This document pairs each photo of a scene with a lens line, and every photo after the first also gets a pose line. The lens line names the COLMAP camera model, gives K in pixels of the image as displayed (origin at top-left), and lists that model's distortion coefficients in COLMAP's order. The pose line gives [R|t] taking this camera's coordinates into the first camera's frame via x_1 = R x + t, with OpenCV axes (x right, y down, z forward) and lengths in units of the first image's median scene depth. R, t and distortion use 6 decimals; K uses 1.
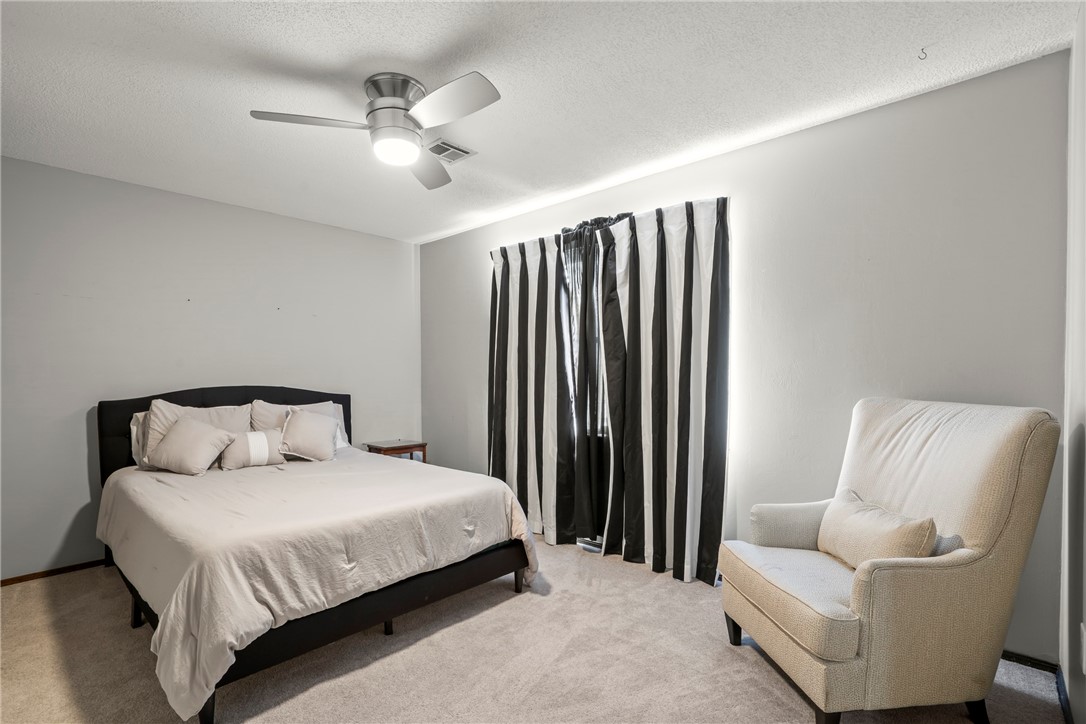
lens RADIAL K [[500.3, 0, 540.0], [0, 500.3, 363.3], [0, 0, 1]] dist [-0.045438, 0.023112]
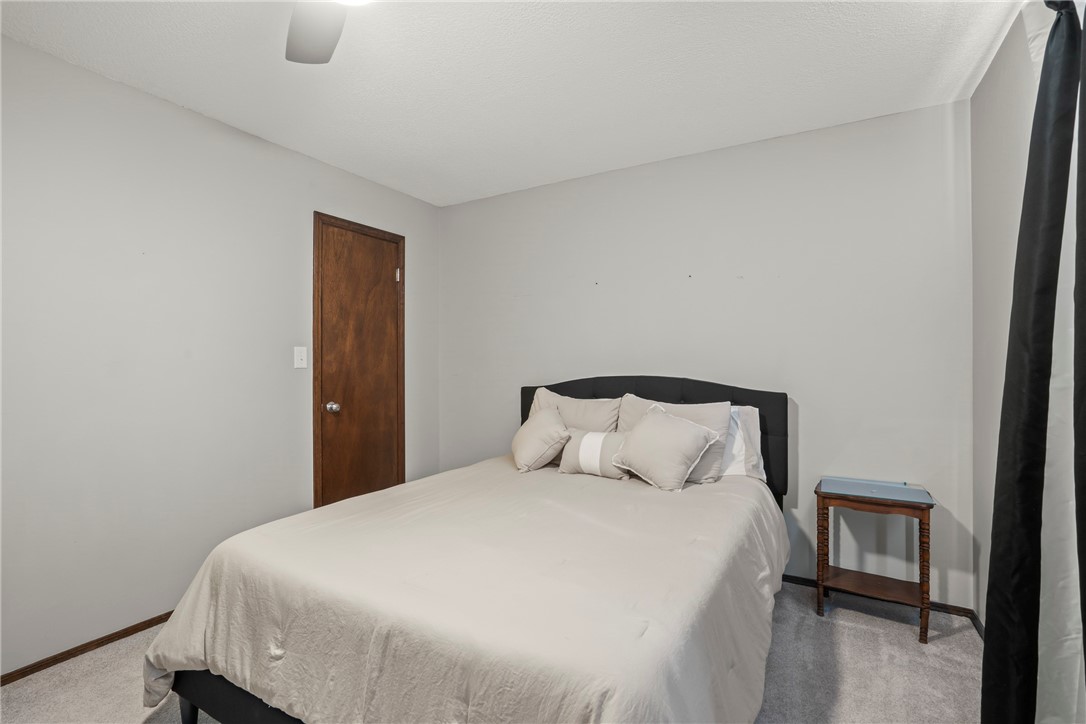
lens RADIAL K [[500.3, 0, 540.0], [0, 500.3, 363.3], [0, 0, 1]] dist [-0.045438, 0.023112]
pose [[0.217758, -0.003895, -0.975995, 0.204799], [0.024336, 0.999703, 0.001440, 0.023061], [0.975699, -0.024065, 0.217788, 0.761008]]
